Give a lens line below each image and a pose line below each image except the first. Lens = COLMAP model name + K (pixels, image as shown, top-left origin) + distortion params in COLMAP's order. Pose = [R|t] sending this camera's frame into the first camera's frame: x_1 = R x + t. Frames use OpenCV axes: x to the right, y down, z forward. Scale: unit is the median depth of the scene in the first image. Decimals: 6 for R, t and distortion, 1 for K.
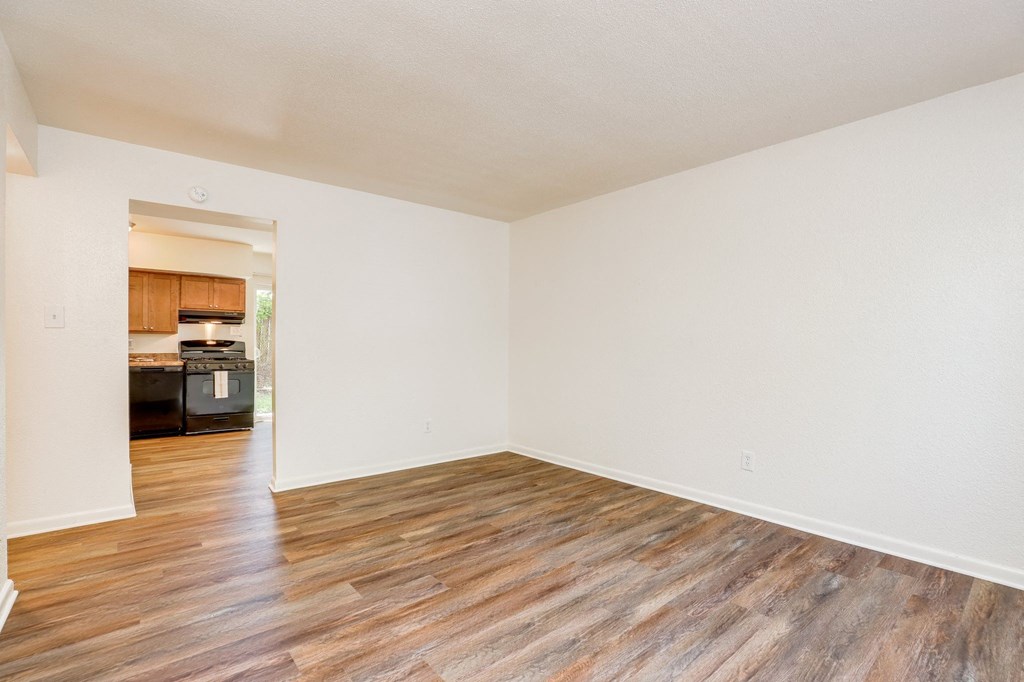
lens RADIAL K [[480.6, 0, 513.8], [0, 480.6, 344.8], [0, 0, 1]] dist [-0.004516, -0.000268]
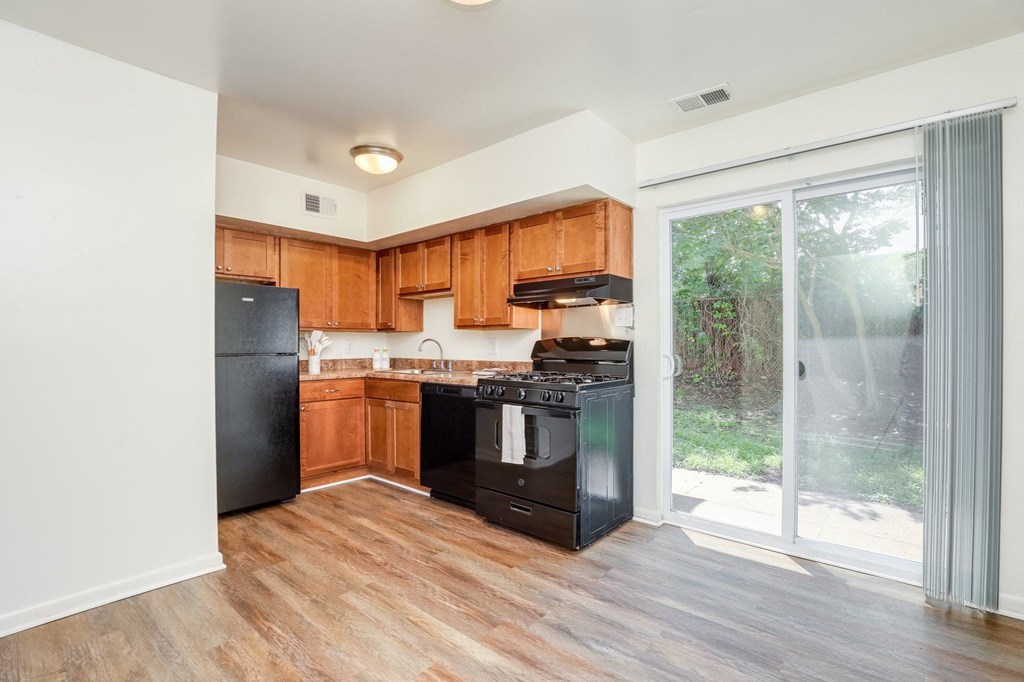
lens RADIAL K [[480.6, 0, 513.8], [0, 480.6, 344.8], [0, 0, 1]] dist [-0.004516, -0.000268]
pose [[0.109915, -0.000521, -0.993941, -0.148276], [0.000252, 1.000000, -0.000496, -0.002436], [0.993941, -0.000196, 0.109915, 0.934523]]
